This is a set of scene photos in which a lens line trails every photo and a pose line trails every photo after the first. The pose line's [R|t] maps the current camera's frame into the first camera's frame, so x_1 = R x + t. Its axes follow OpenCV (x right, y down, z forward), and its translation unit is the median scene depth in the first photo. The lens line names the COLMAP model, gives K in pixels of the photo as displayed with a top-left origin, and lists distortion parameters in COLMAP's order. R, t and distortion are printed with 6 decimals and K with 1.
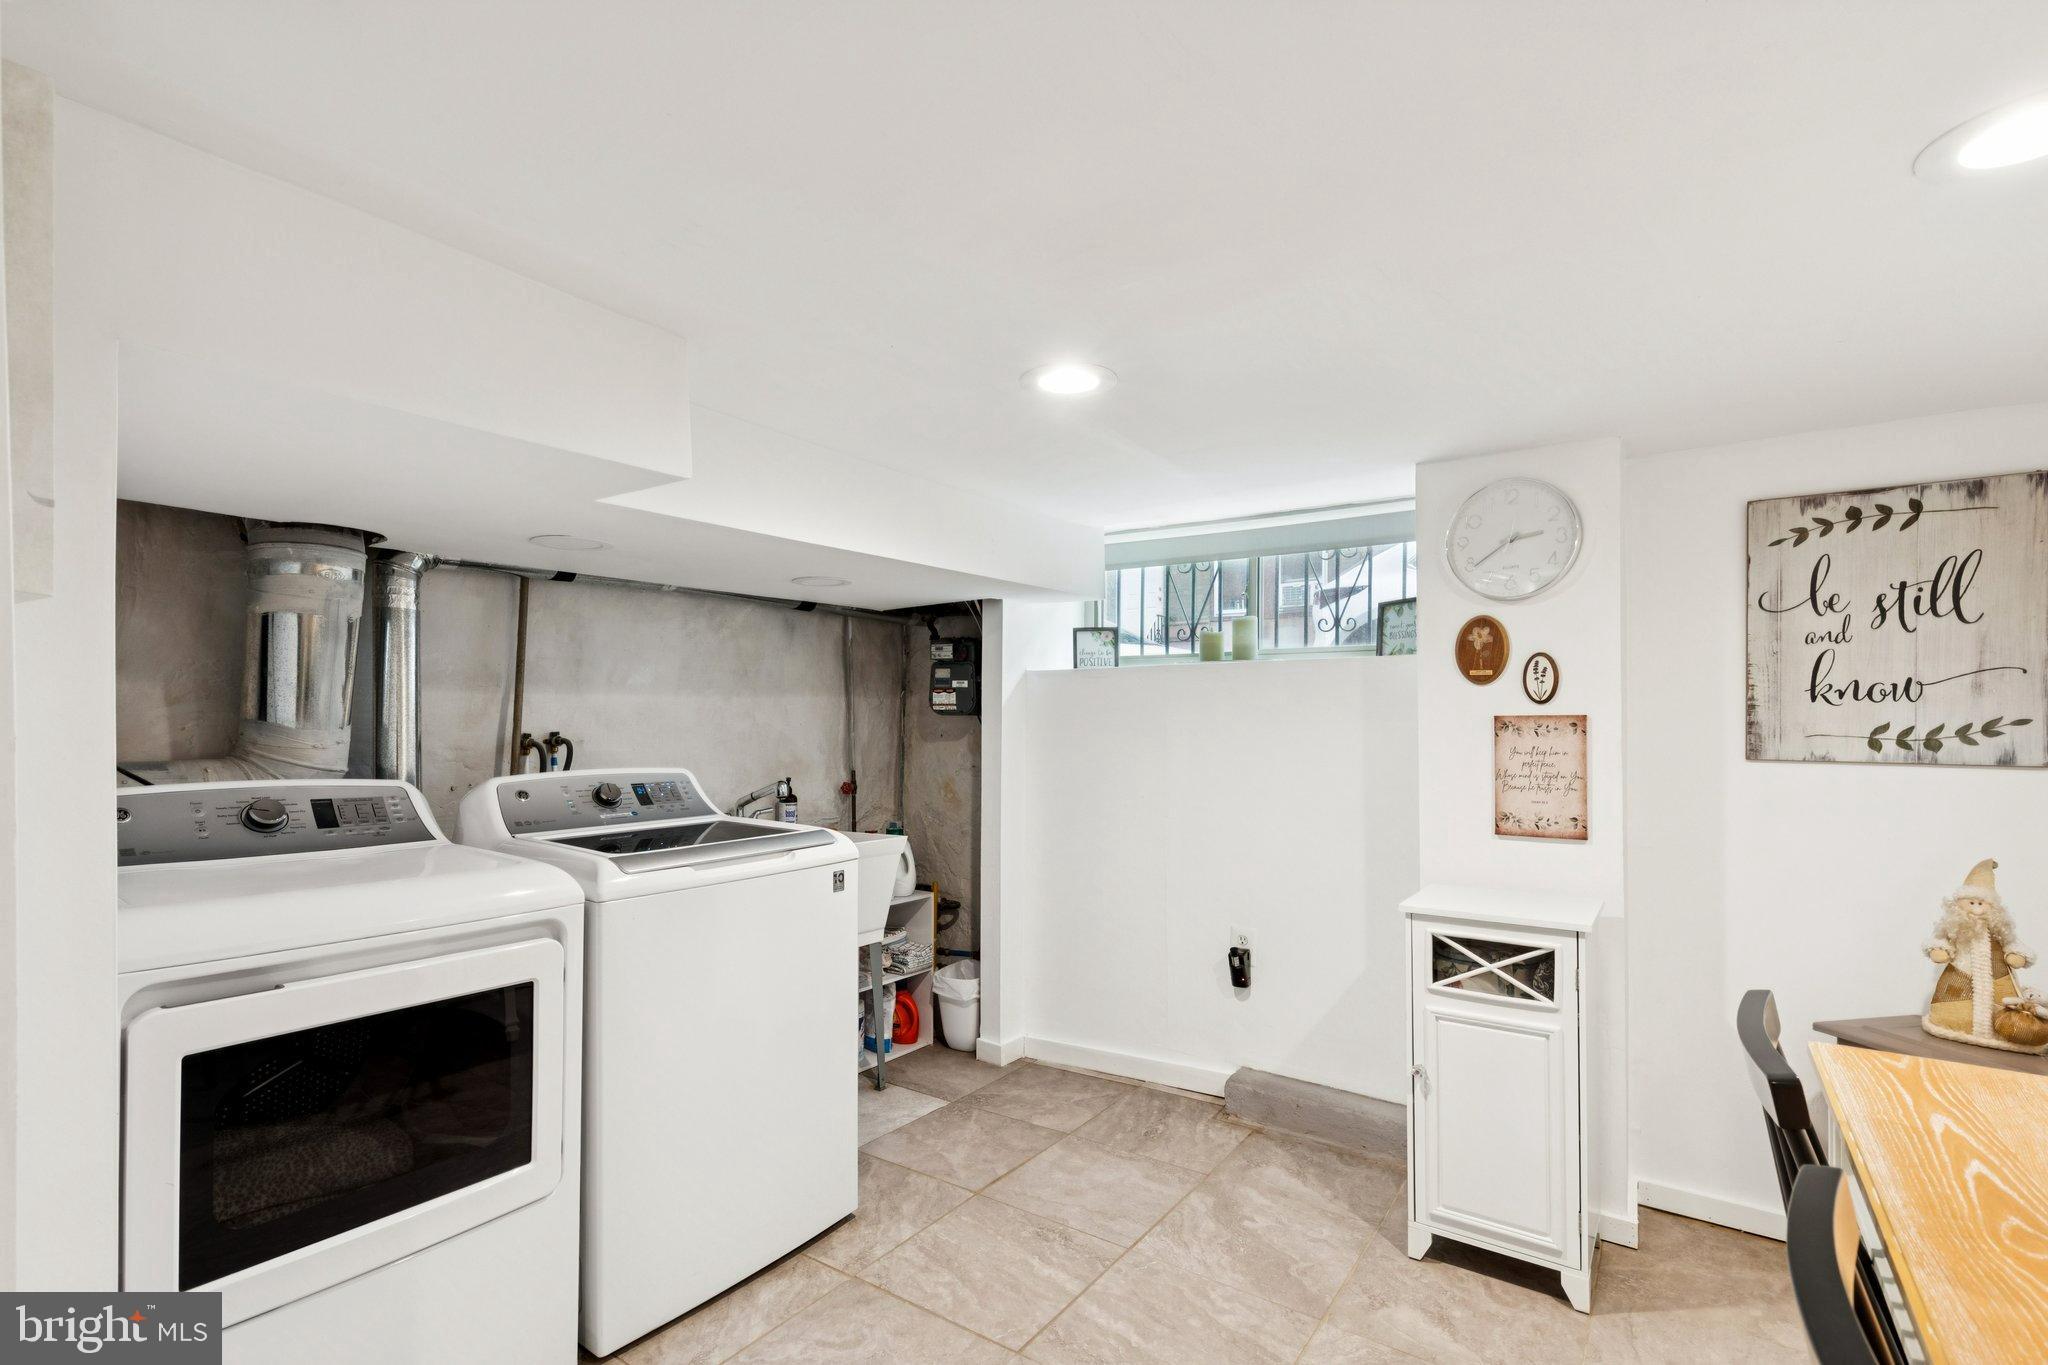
lens RADIAL K [[925.5, 0, 1001.5], [0, 925.5, 719.5], [0, 0, 1]] dist [0.006975, -0.002138]
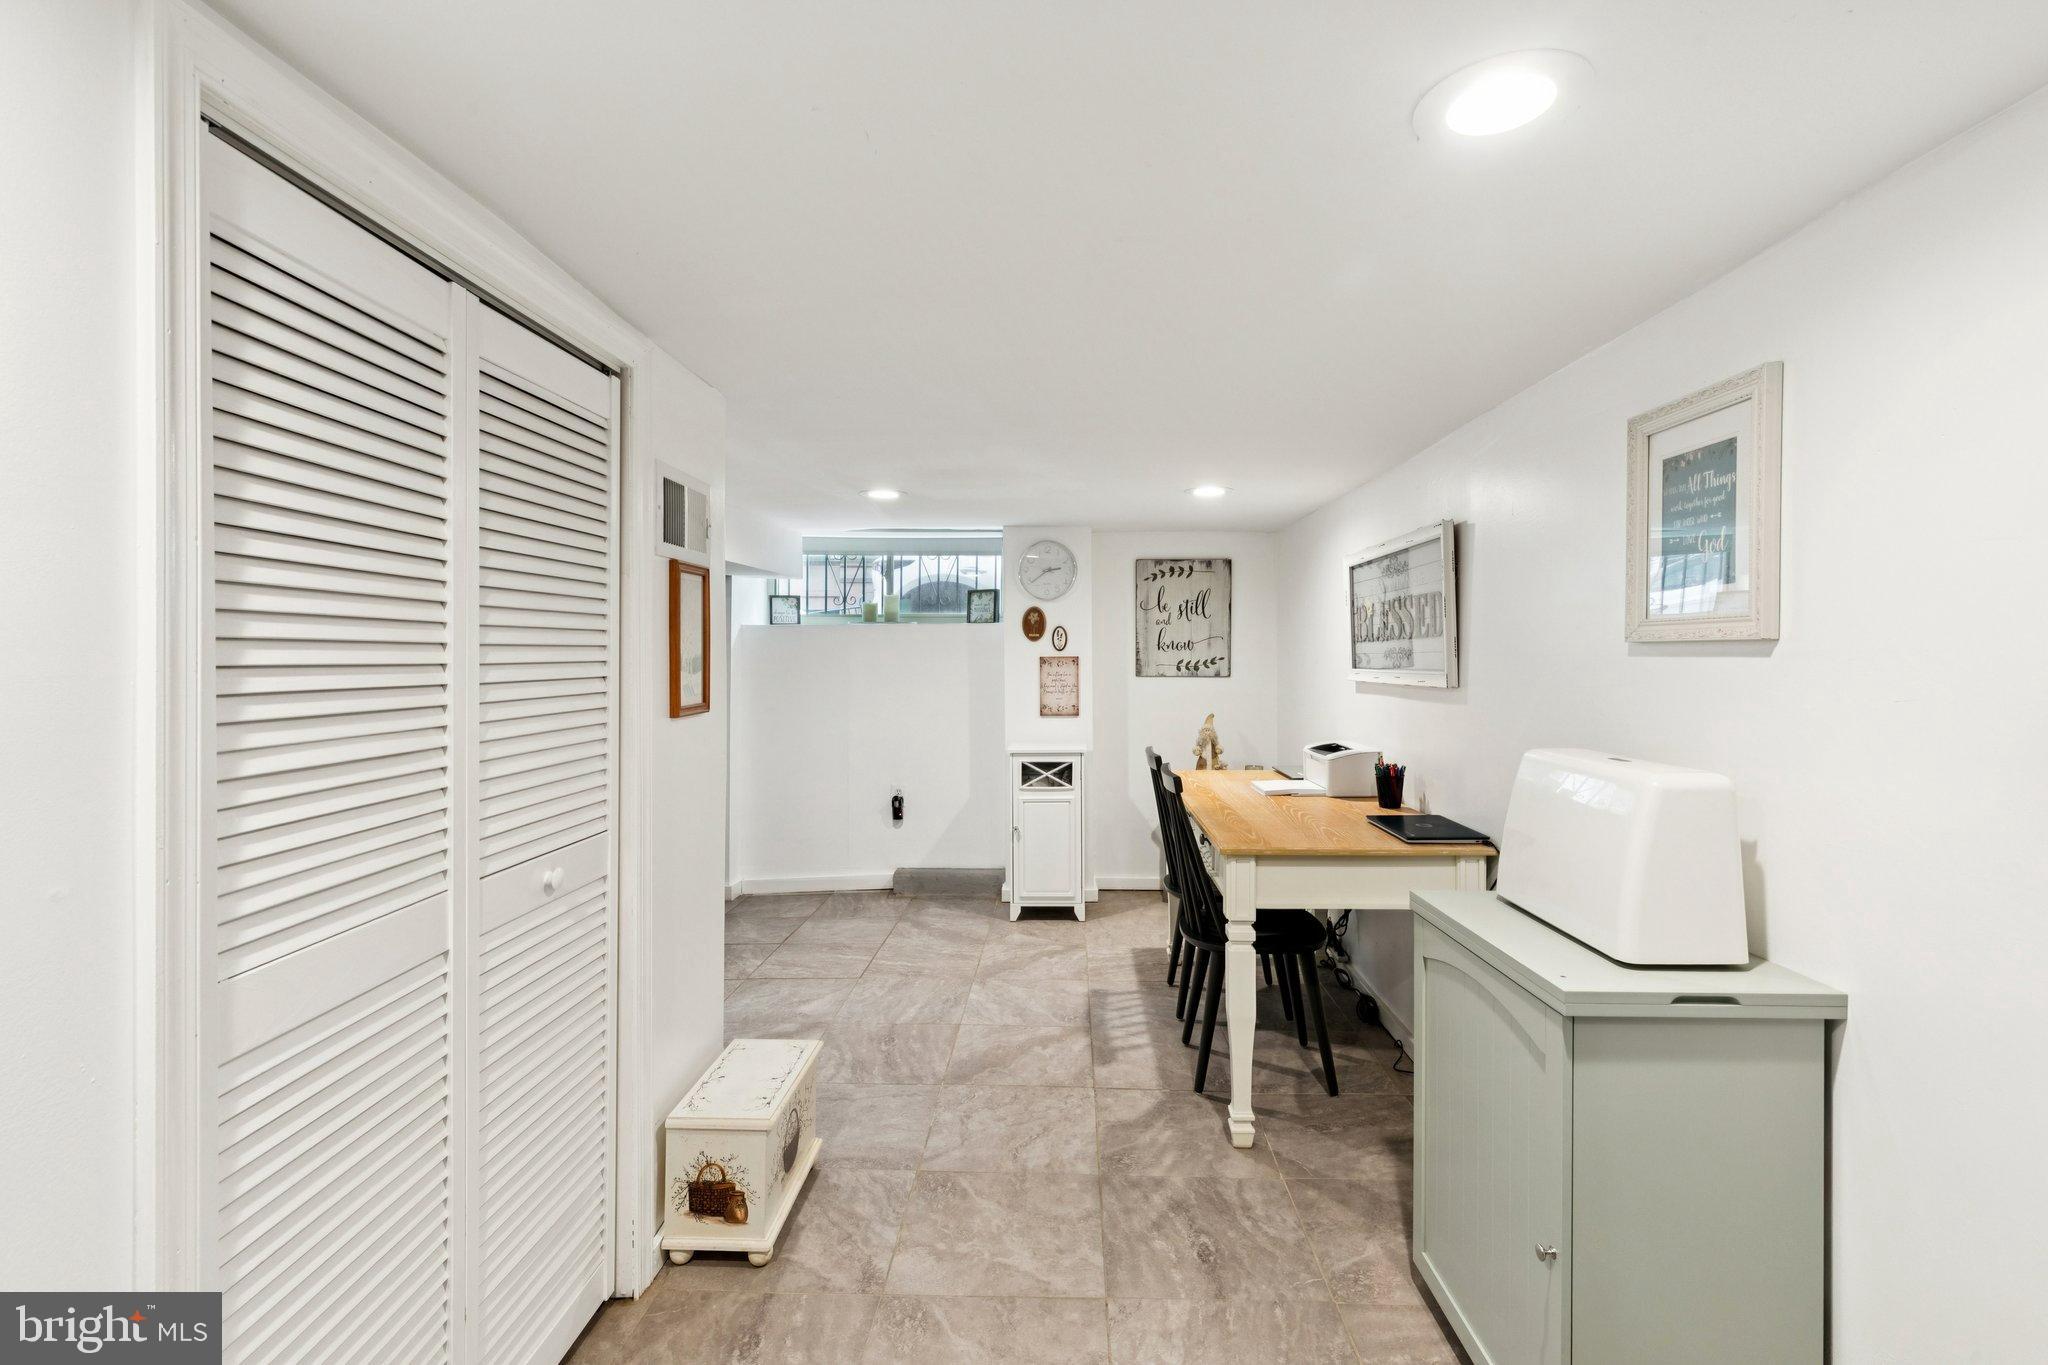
lens RADIAL K [[925.5, 0, 1029.4], [0, 925.5, 669.6], [0, 0, 1]] dist [0.006975, -0.002138]
pose [[0.831899, -0.012232, 0.554793, -0.658181], [0.003346, 0.999849, 0.017029, -0.011279], [-0.554917, -0.012310, 0.831814, -0.721189]]
